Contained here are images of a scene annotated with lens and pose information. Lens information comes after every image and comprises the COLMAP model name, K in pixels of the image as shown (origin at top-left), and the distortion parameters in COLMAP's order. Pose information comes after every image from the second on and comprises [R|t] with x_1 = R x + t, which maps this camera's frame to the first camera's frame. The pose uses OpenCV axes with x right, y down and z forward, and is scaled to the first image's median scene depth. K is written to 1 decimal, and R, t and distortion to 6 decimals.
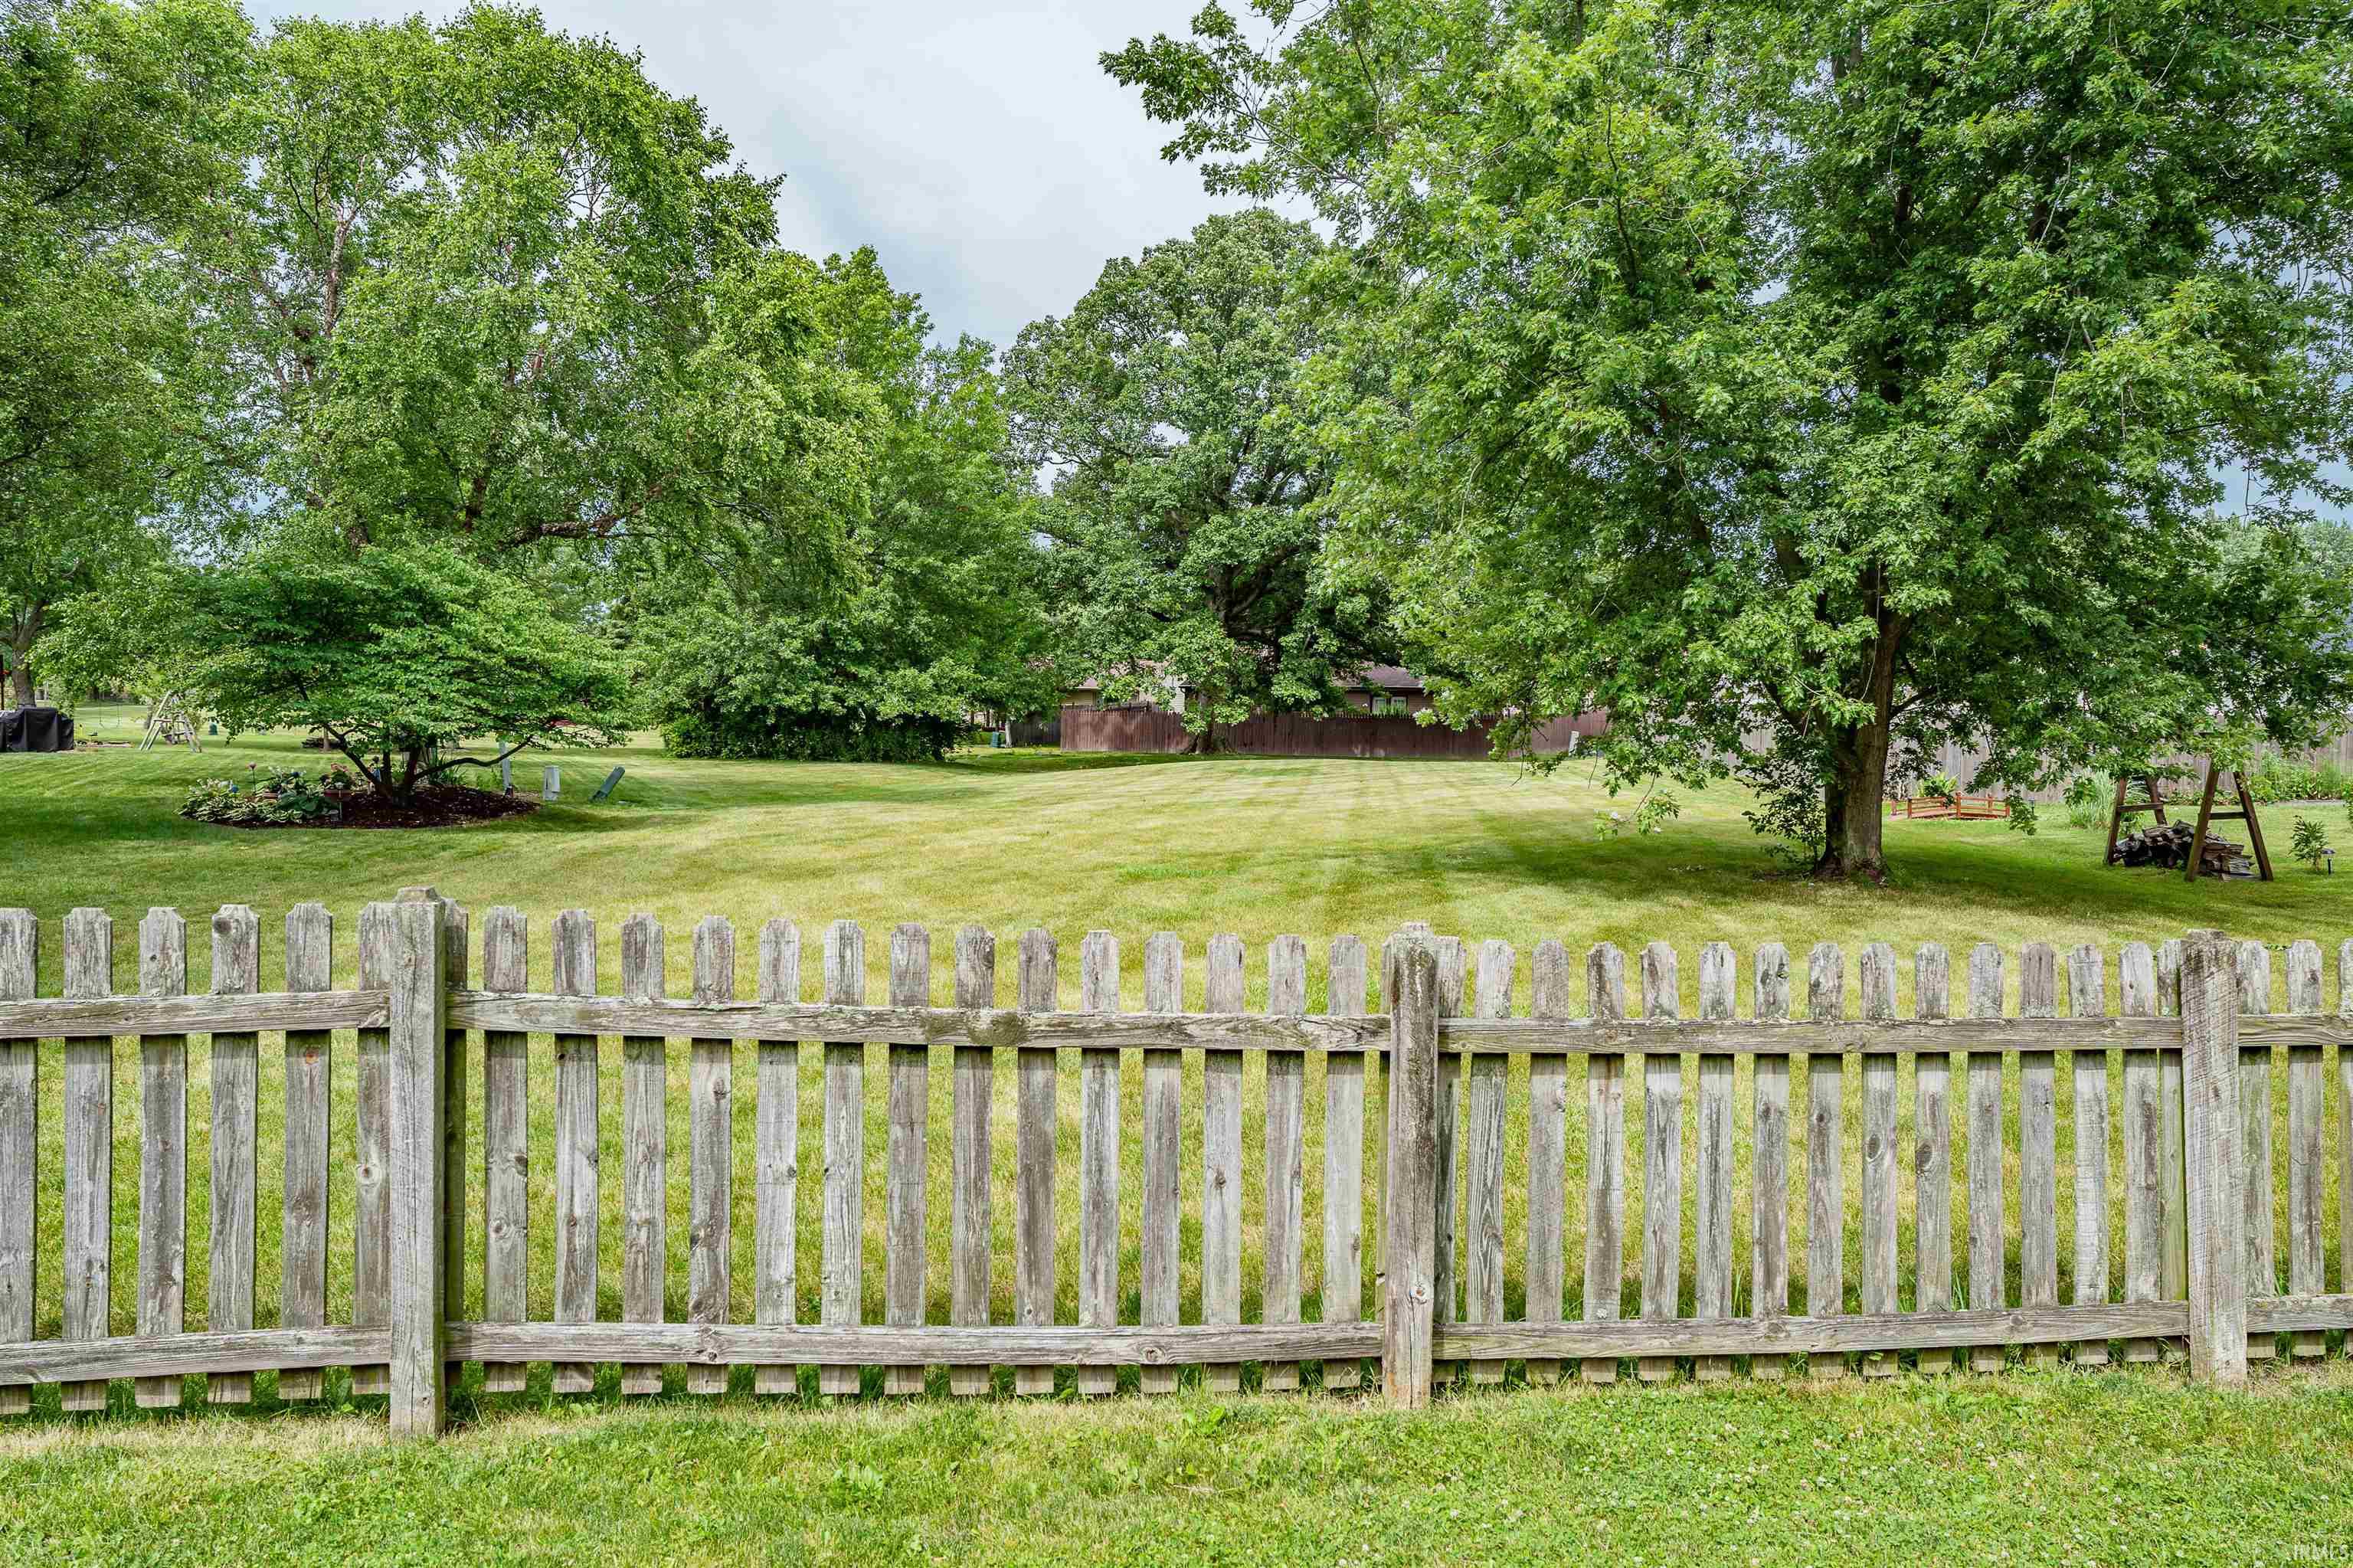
lens RADIAL K [[1766.4, 0, 1179.6], [0, 1766.4, 773.2], [0, 0, 1]] dist [0.013426, -0.002700]
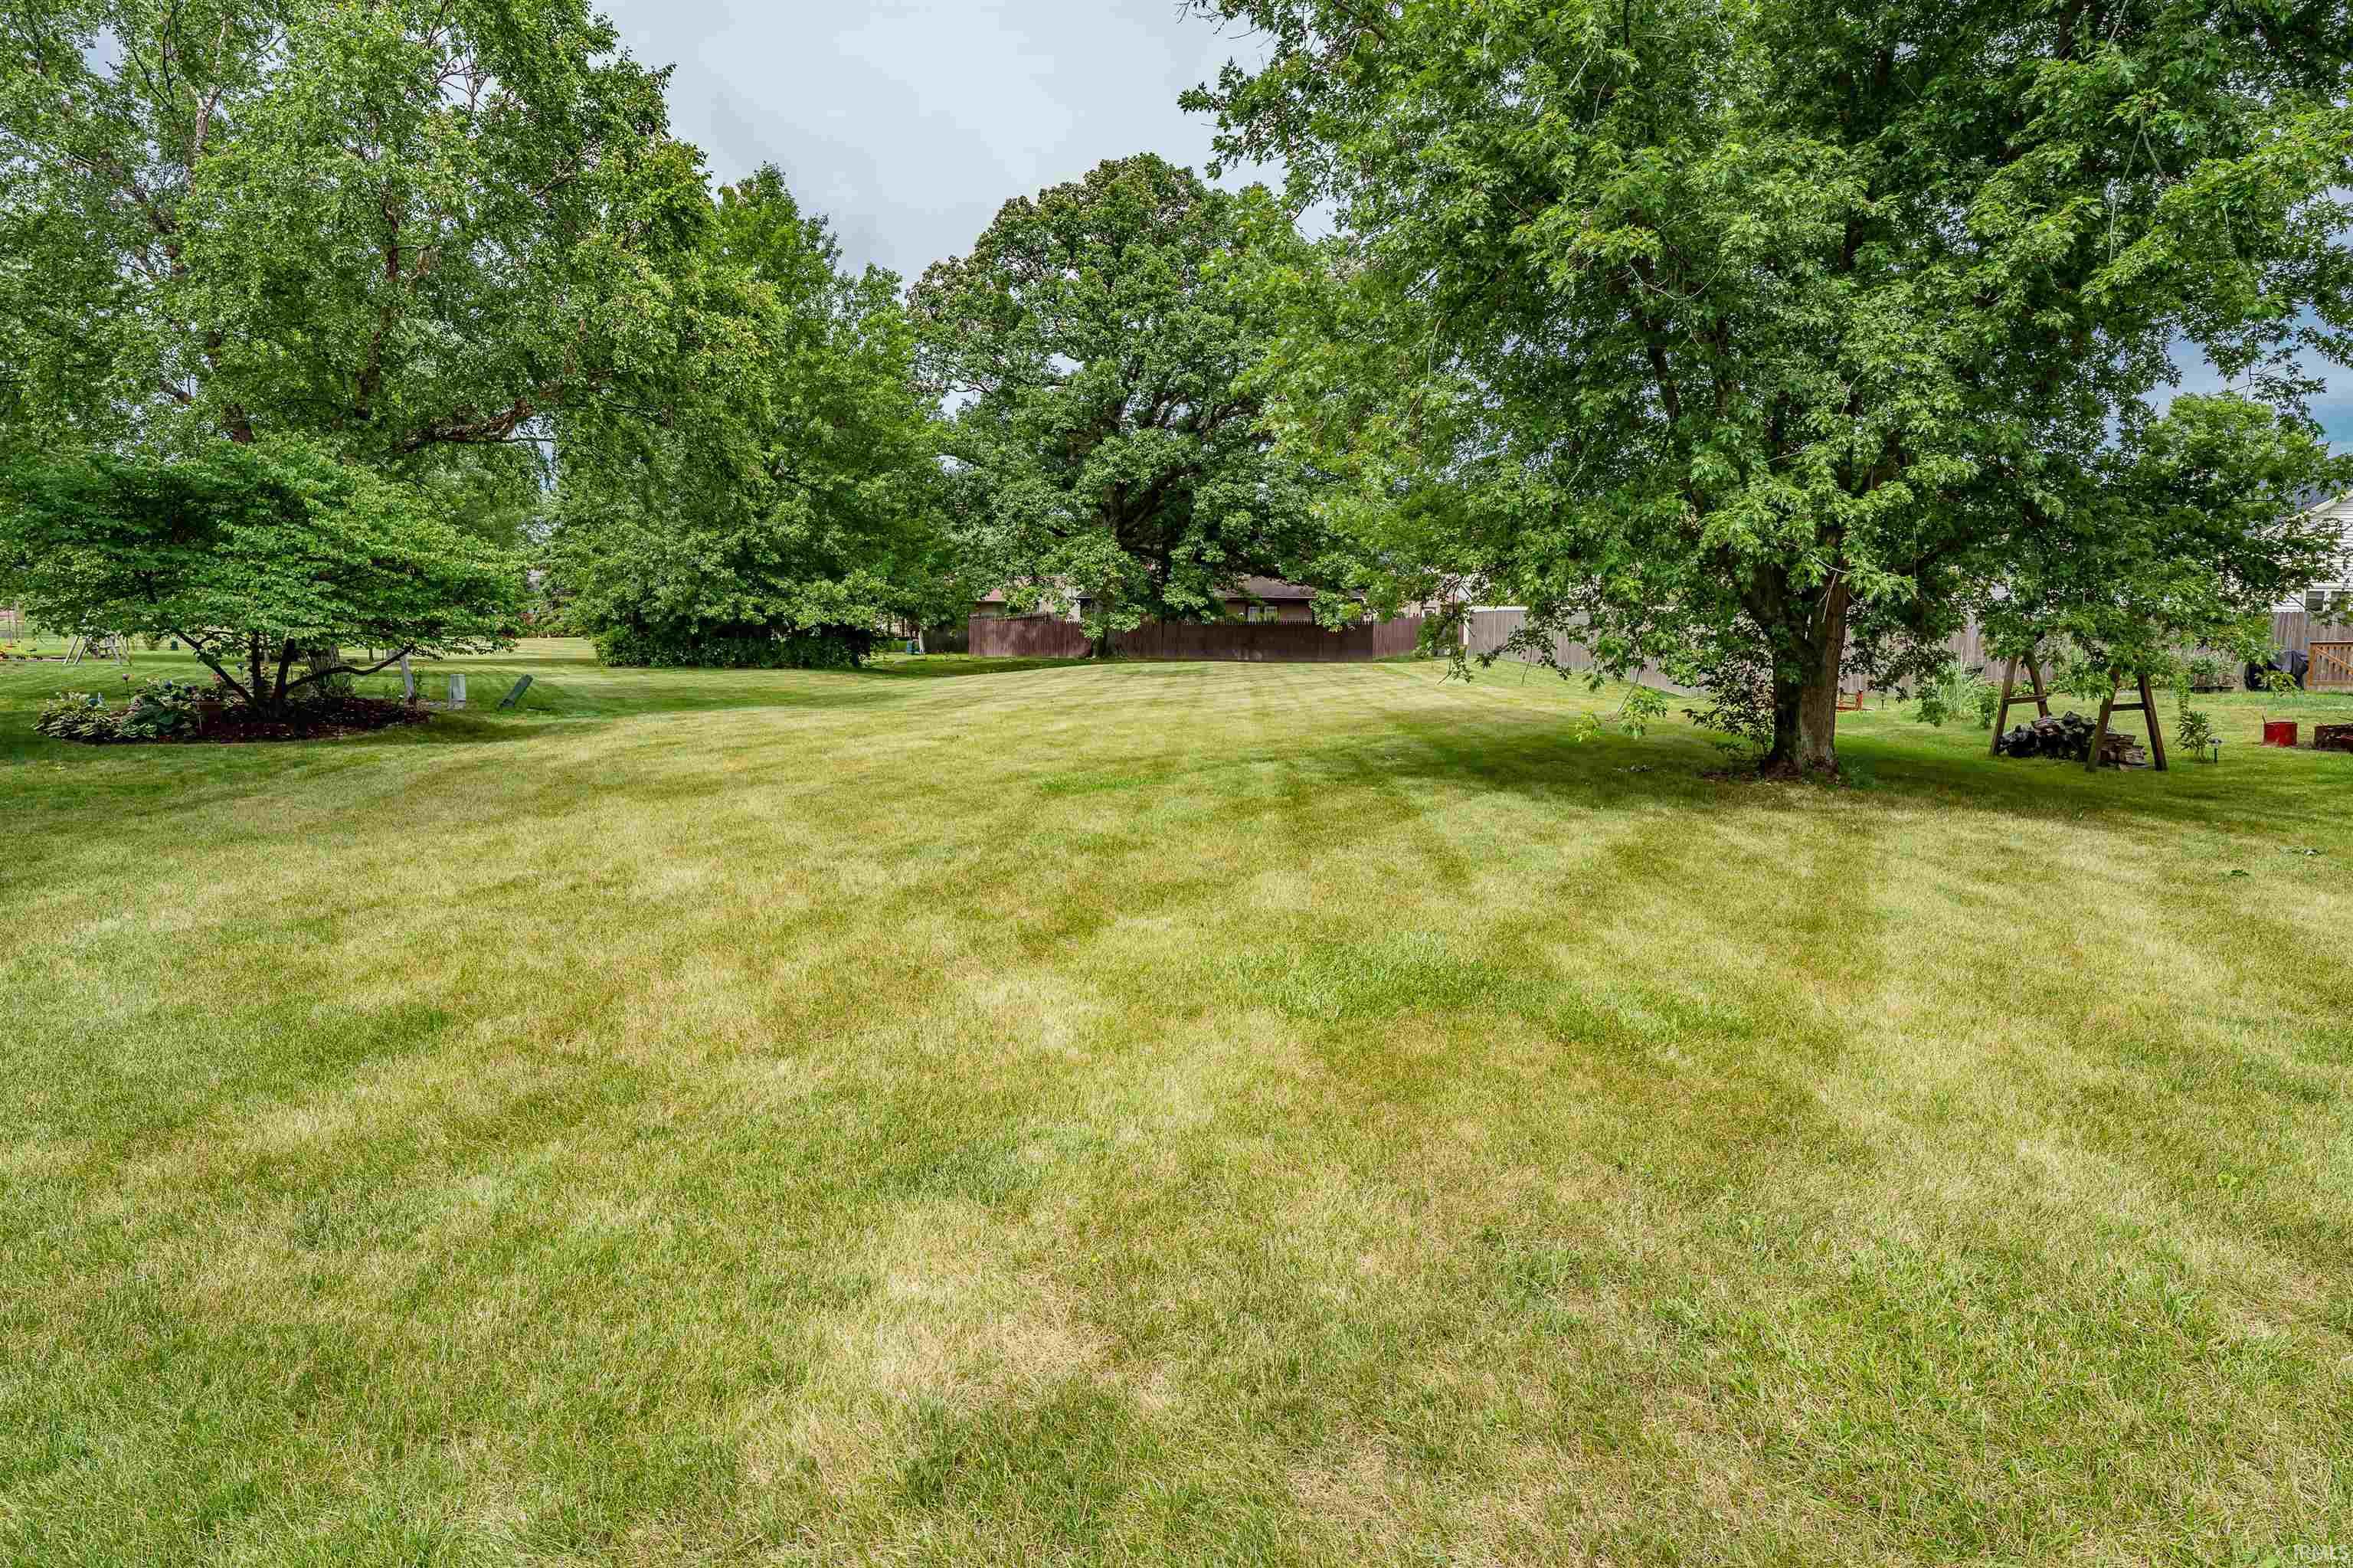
lens RADIAL K [[1477.5, 0, 1201.0], [0, 1477.5, 782.7], [0, 0, 1]] dist [-0.024814, 0.007092]
pose [[0.996109, -0.015699, 0.086725, -0.010224], [0.009402, 0.997321, 0.072543, 0.000903], [-0.087632, -0.071445, 0.993588, 0.150733]]
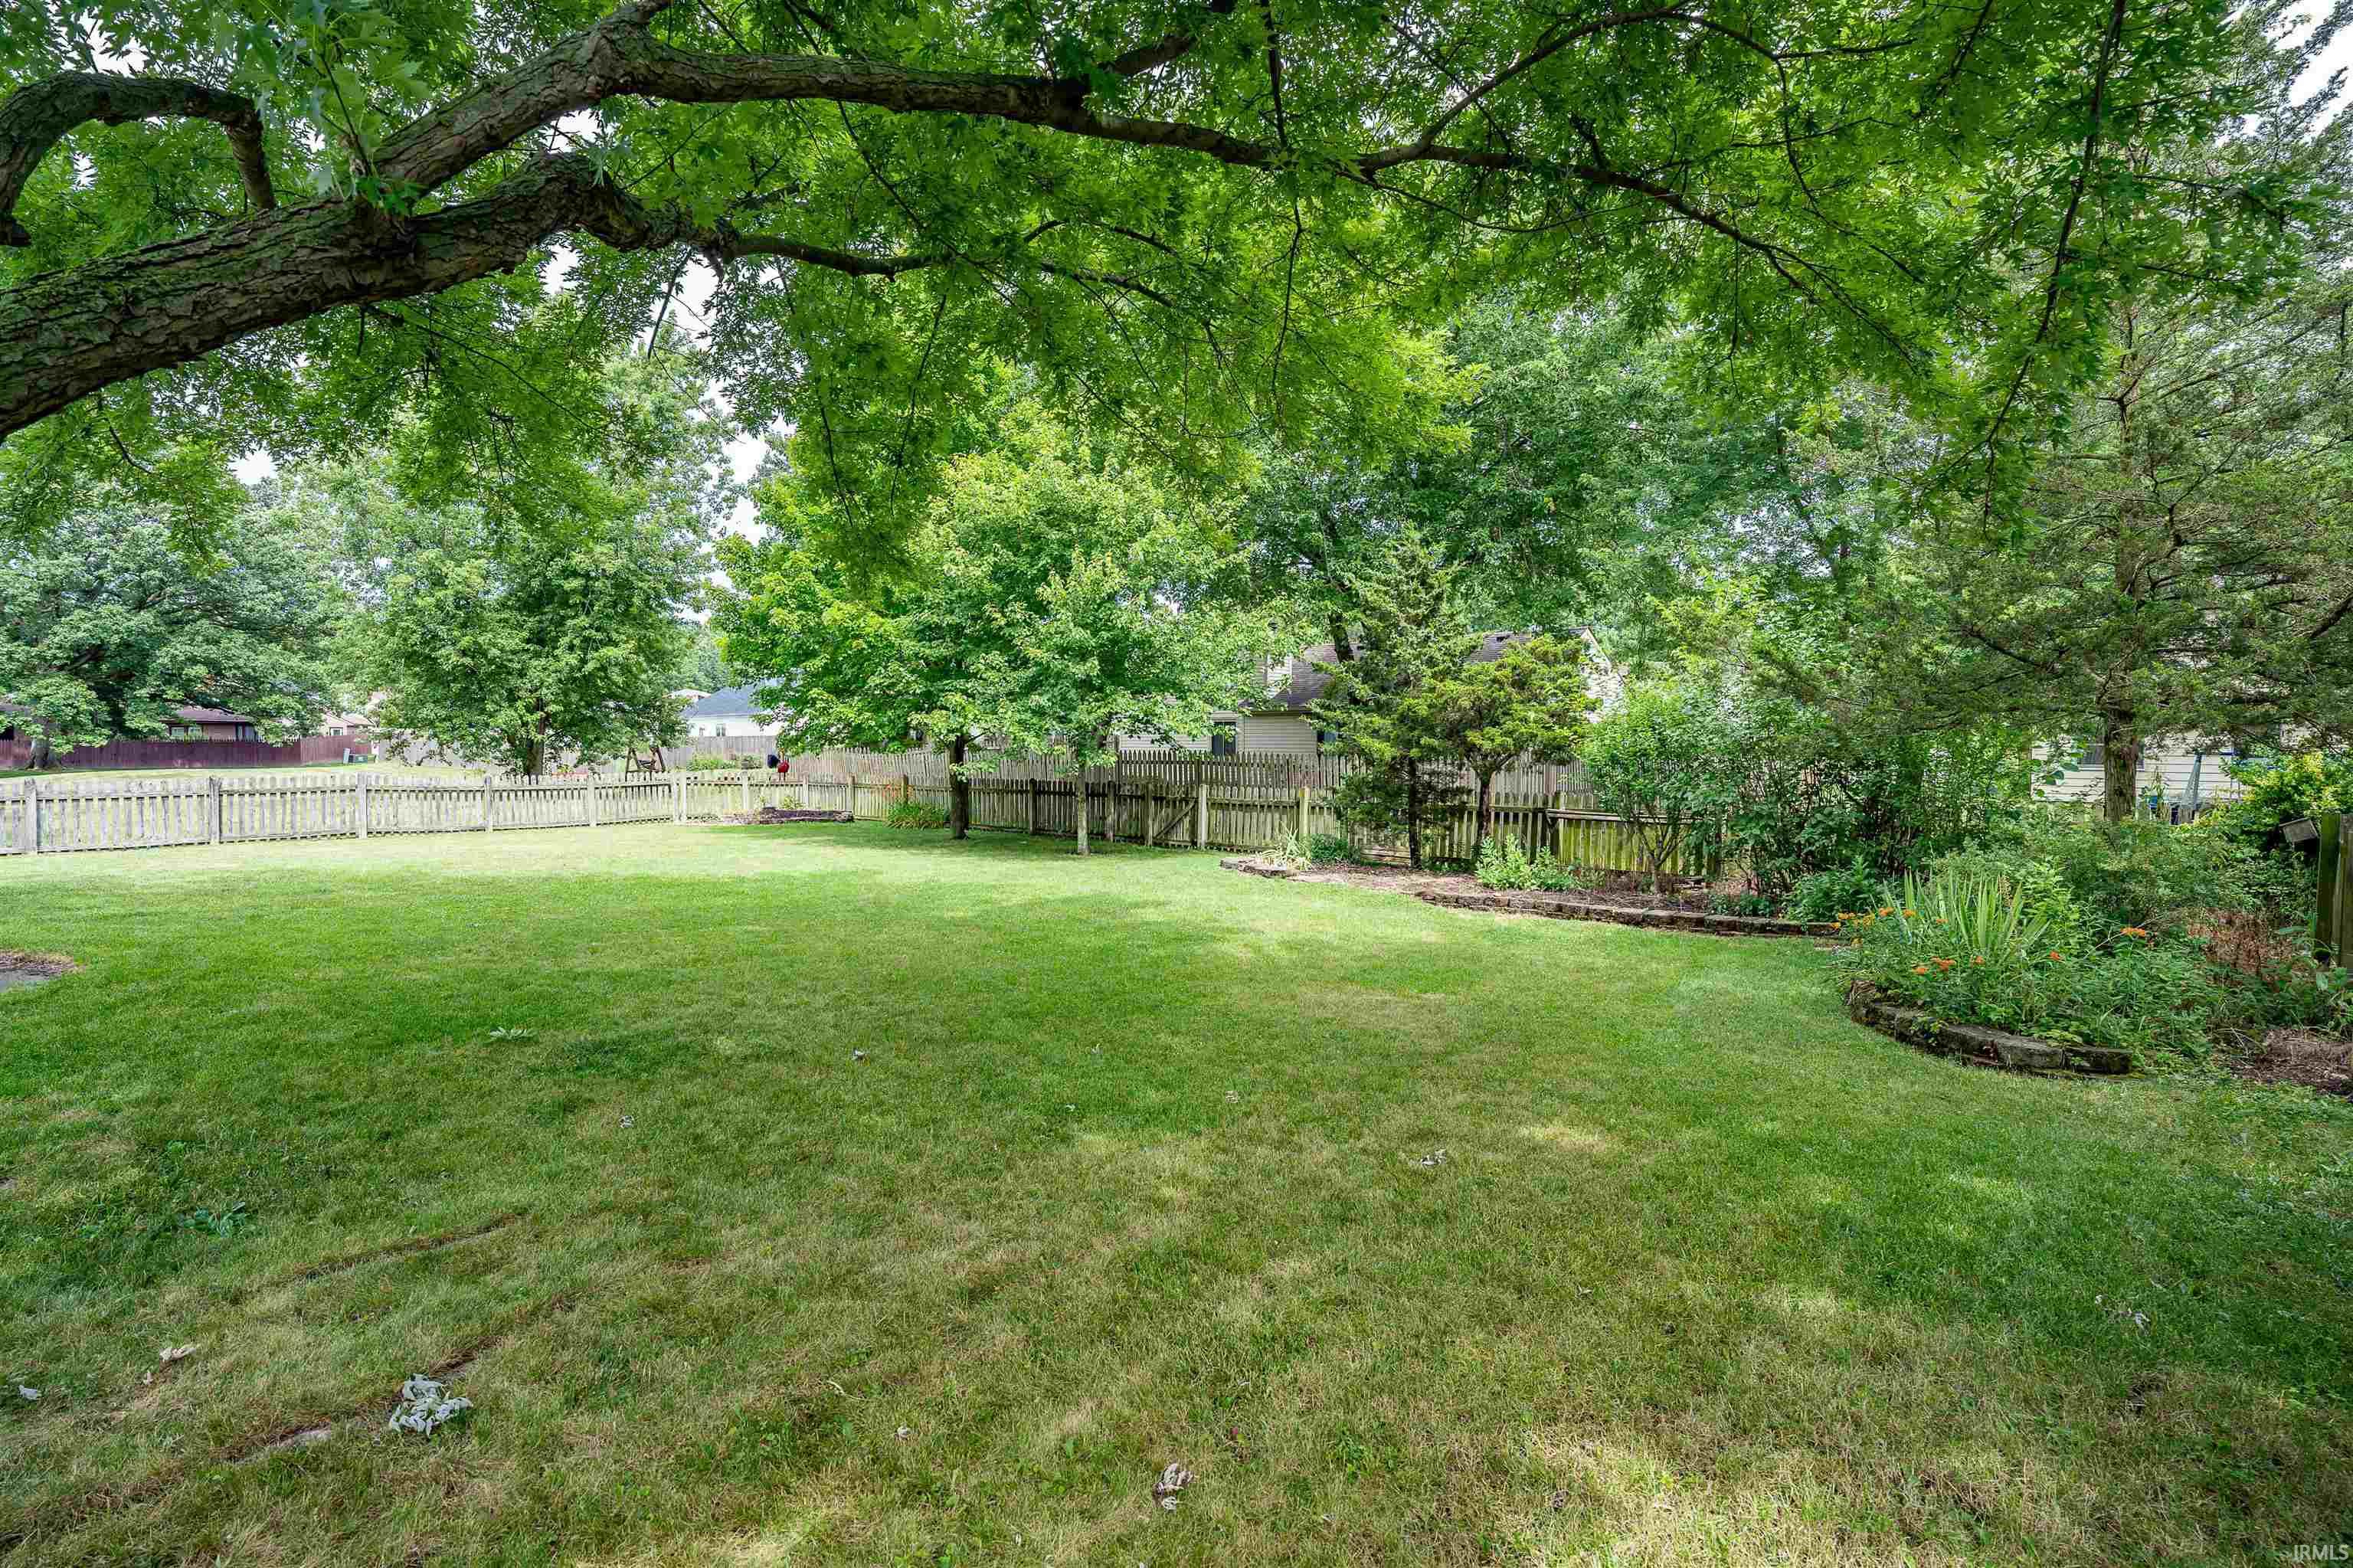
lens RADIAL K [[1337.4, 0, 1172.6], [0, 1337.4, 778.6], [0, 0, 1]] dist [-0.001505, -0.001125]
pose [[0.673234, -0.037623, 0.738472, -0.379907], [0.034291, 0.999219, 0.019645, 0.016733], [-0.738634, 0.012098, 0.673998, -0.893443]]
